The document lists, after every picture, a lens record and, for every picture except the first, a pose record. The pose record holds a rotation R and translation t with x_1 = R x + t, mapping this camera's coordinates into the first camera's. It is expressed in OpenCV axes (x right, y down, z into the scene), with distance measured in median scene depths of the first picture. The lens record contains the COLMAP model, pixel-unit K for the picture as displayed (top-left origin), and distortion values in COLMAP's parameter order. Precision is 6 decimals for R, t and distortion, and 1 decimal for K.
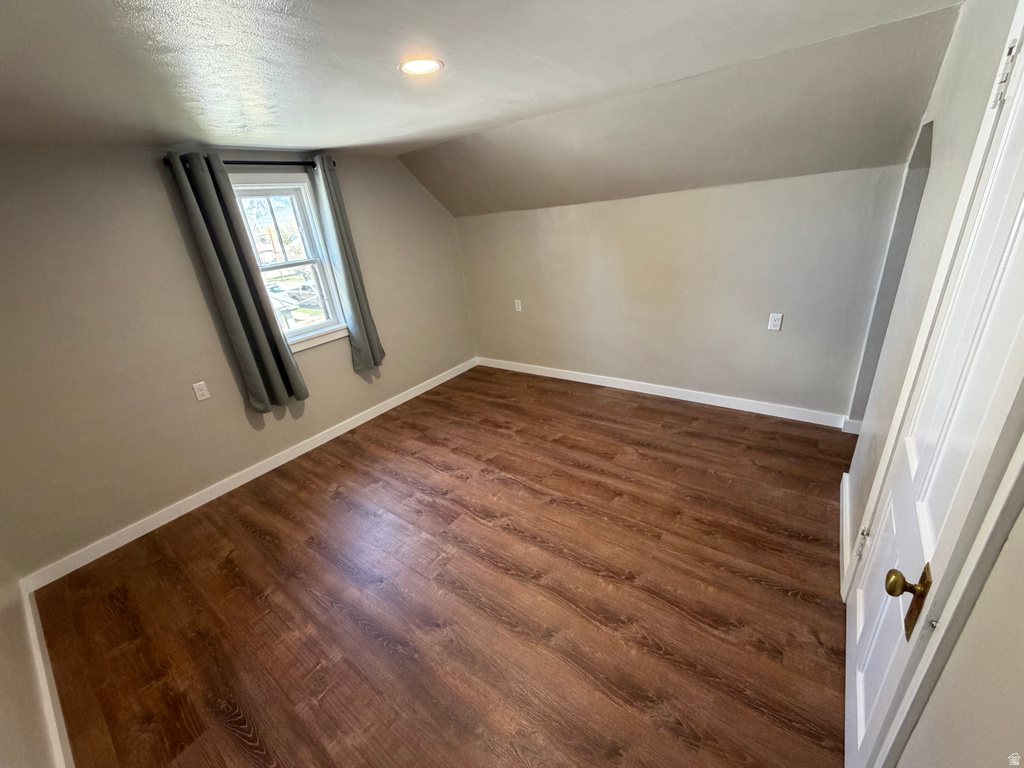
lens RADIAL K [[407.2, 0, 509.1], [0, 407.2, 384.1], [0, 0, 1]] dist [-0.001805, -0.000353]
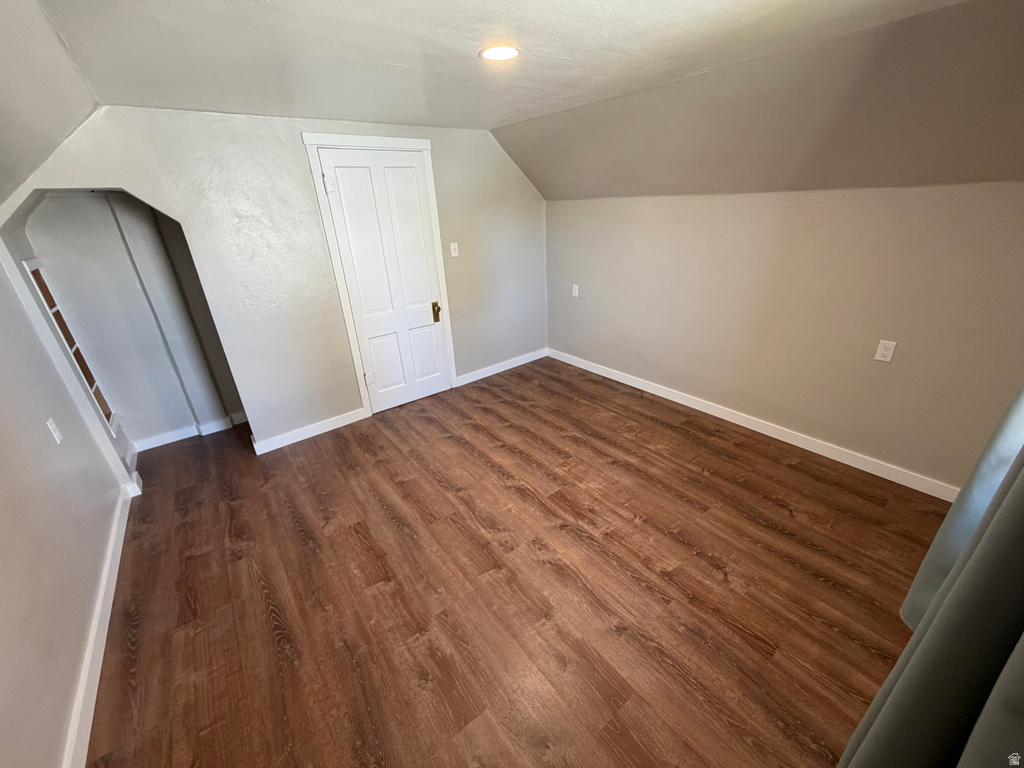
lens RADIAL K [[407.2, 0, 509.1], [0, 407.2, 384.1], [0, 0, 1]] dist [-0.001805, -0.000353]
pose [[-0.951114, 0.027447, 0.307618, -0.331298], [0.241901, 0.685443, 0.686769, -0.561664], [-0.192005, 0.727609, -0.658574, 1.421446]]
